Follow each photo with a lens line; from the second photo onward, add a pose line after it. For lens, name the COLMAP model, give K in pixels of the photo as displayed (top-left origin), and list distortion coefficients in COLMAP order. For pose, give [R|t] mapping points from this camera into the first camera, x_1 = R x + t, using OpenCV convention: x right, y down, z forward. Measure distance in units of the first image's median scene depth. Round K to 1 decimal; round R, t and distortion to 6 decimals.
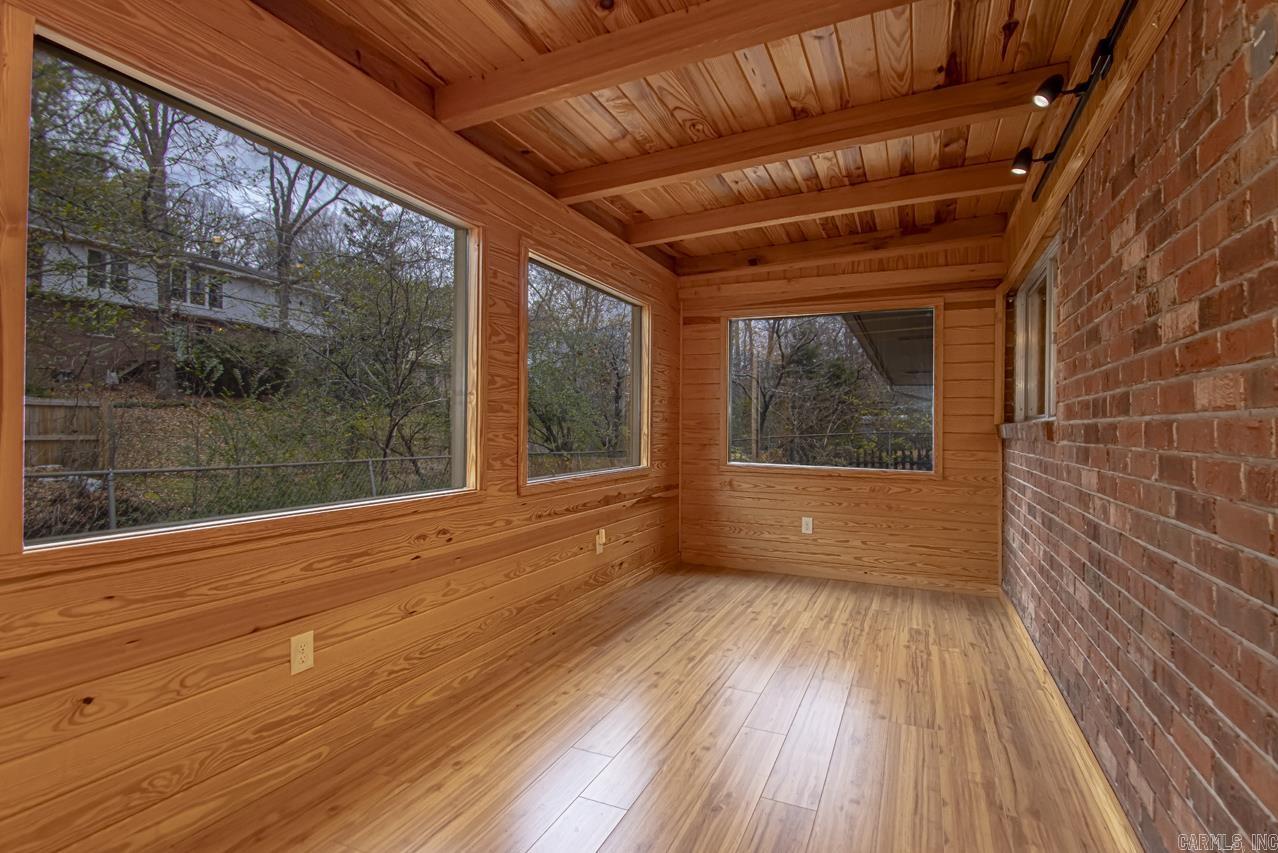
lens RADIAL K [[605.9, 0, 637.2], [0, 605.9, 432.7], [0, 0, 1]] dist [0.001092, -0.000092]
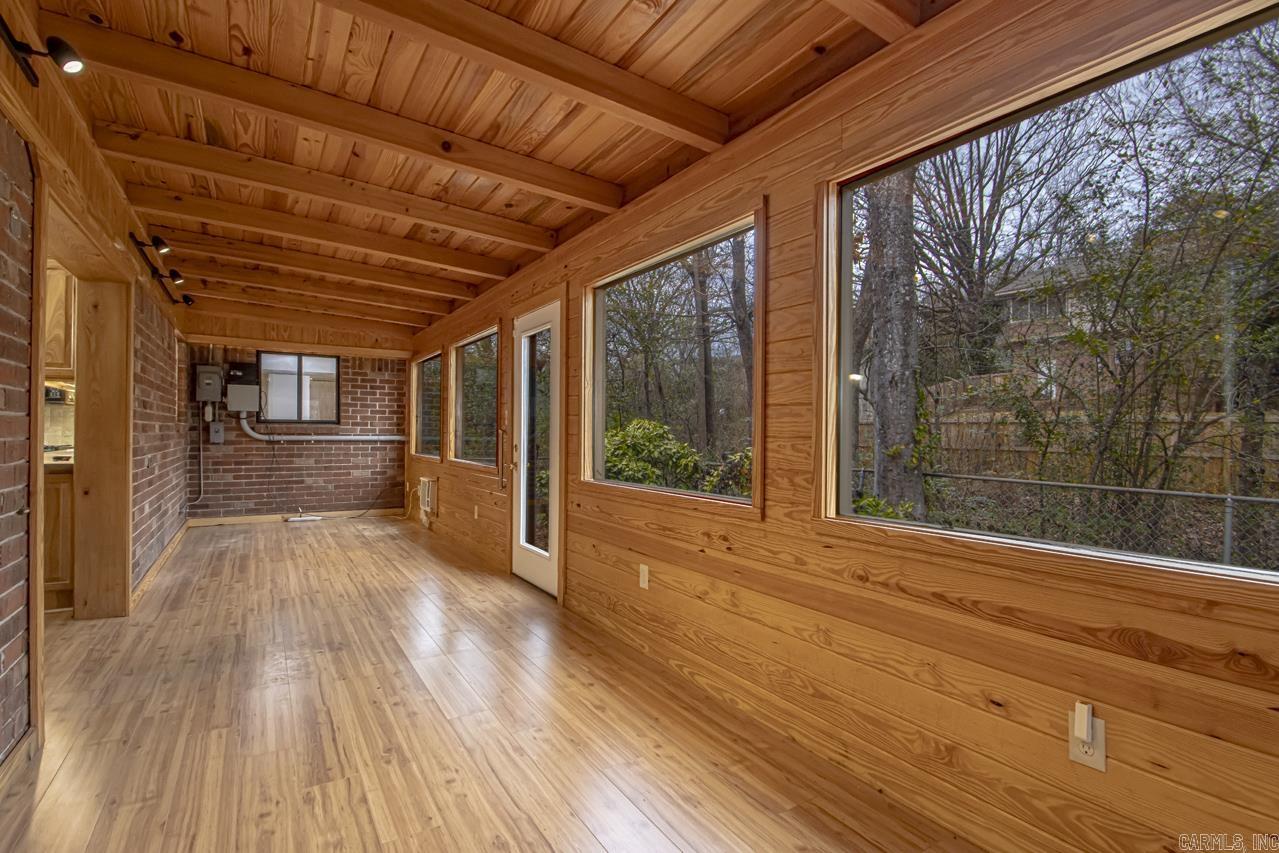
lens RADIAL K [[606.4, 0, 637.7], [0, 606.4, 432.7], [0, 0, 1]] dist [0.001092, -0.000092]
pose [[-0.552120, -0.004566, -0.833752, 0.604539], [-0.007676, 0.999970, -0.000393, -0.011898], [0.833730, 0.006183, -0.552138, 1.427624]]
